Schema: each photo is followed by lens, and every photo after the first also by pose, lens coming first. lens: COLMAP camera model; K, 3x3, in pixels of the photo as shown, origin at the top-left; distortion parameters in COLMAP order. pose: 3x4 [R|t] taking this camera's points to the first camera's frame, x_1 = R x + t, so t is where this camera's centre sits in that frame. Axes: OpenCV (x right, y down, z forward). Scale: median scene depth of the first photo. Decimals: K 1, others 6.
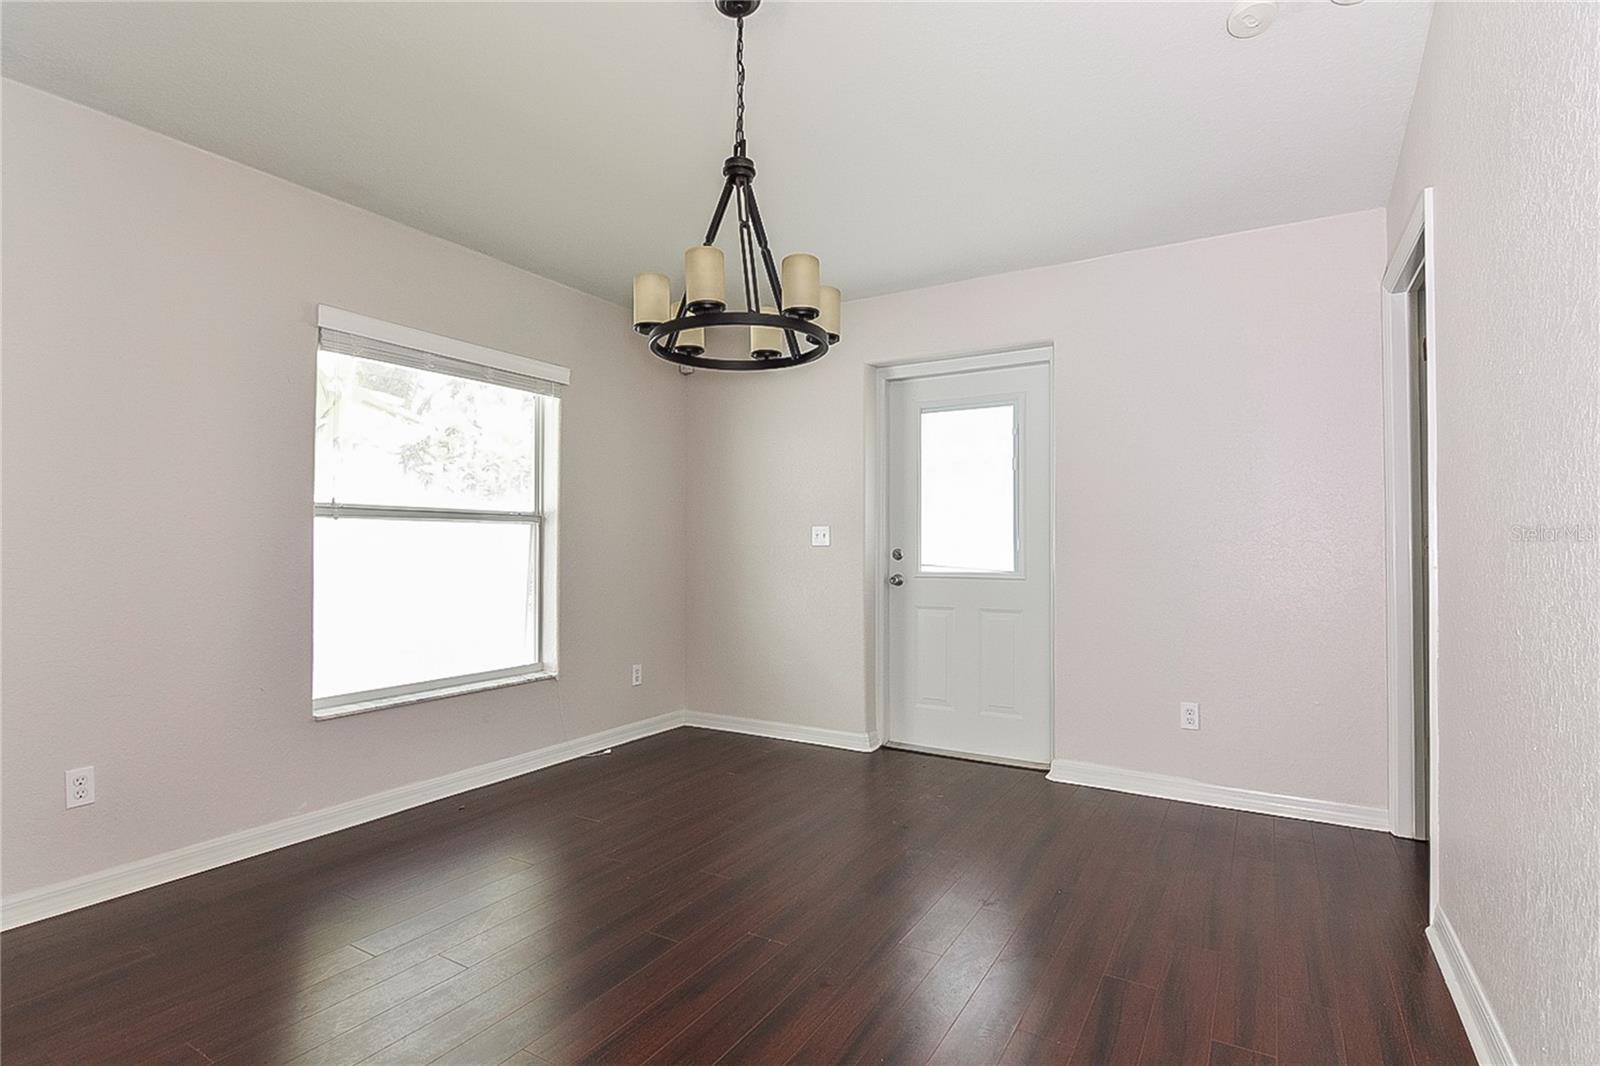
lens RADIAL K [[772.6, 0, 802.2], [0, 772.6, 541.3], [0, 0, 1]] dist [0.004201, -0.007384]
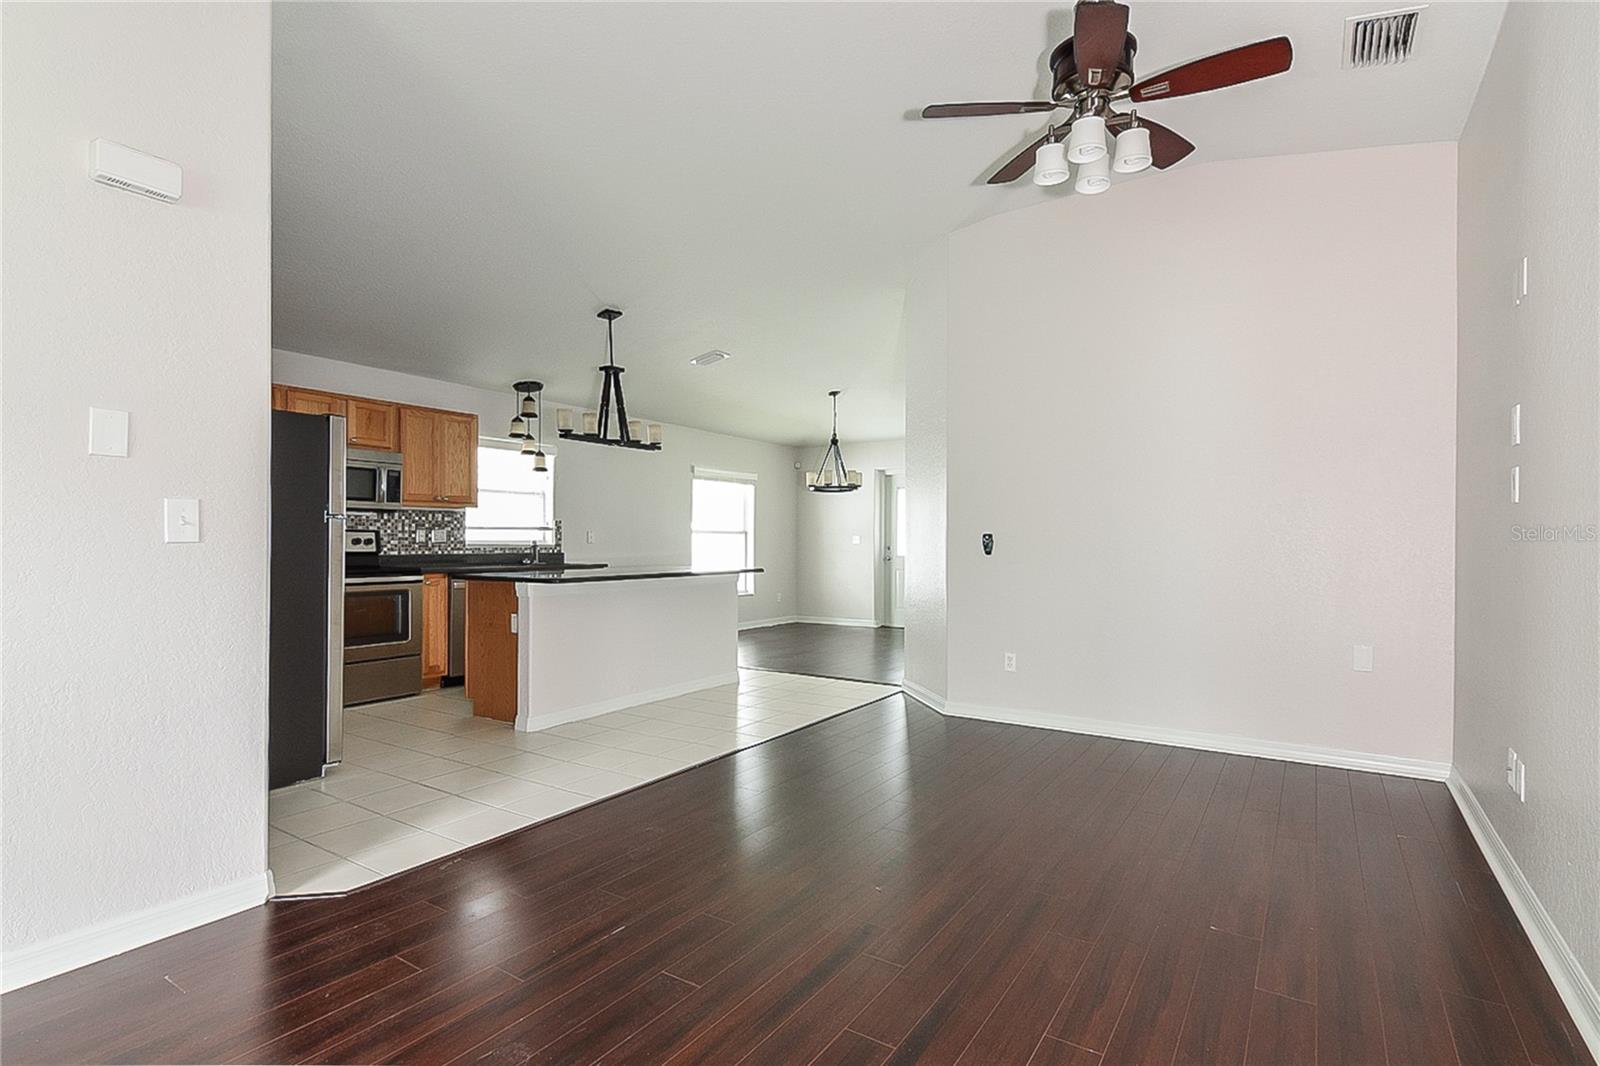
lens RADIAL K [[772.6, 0, 802.2], [0, 772.6, 541.3], [0, 0, 1]] dist [0.004201, -0.007384]
pose [[0.998988, 0.004344, -0.044765, -0.039124], [-0.004485, 0.999985, -0.003041, 0.005343], [0.044751, 0.003239, 0.998993, -1.551930]]
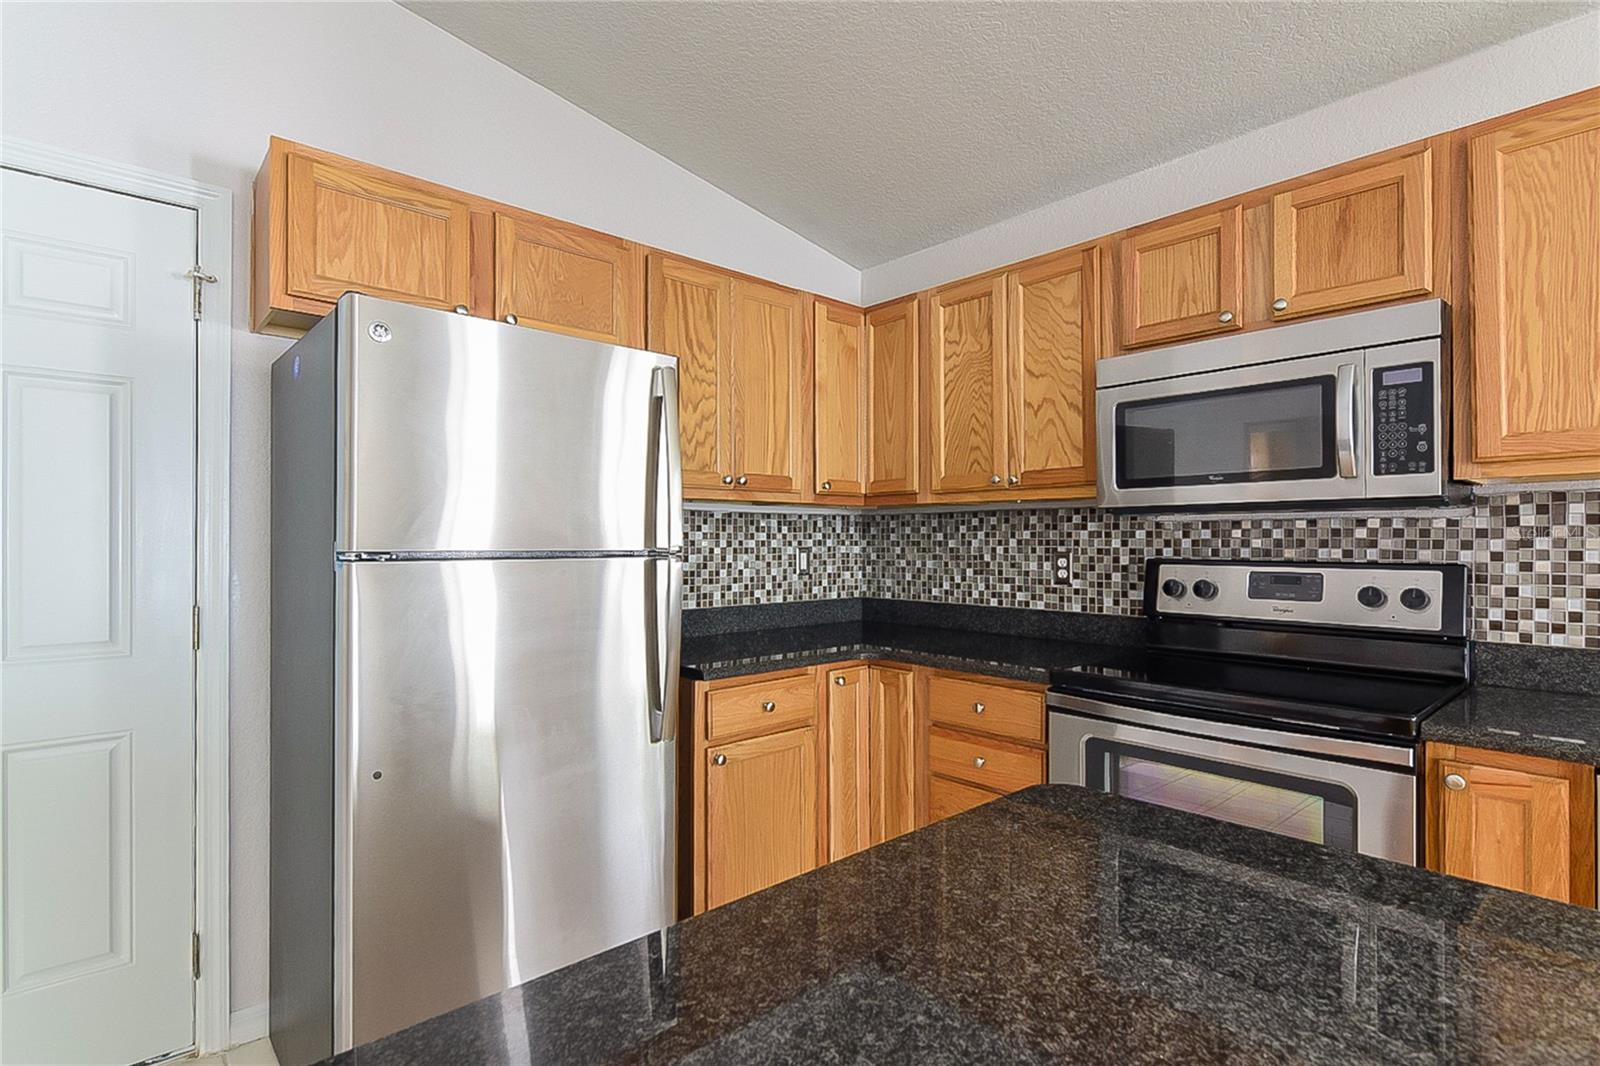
lens RADIAL K [[772.6, 0, 802.2], [0, 772.6, 541.3], [0, 0, 1]] dist [0.004201, -0.007384]
pose [[-0.303513, -0.002339, -0.952825, -0.361525], [-0.000620, 0.999997, -0.002258, -0.029604], [0.952827, -0.000095, -0.303513, -0.323082]]
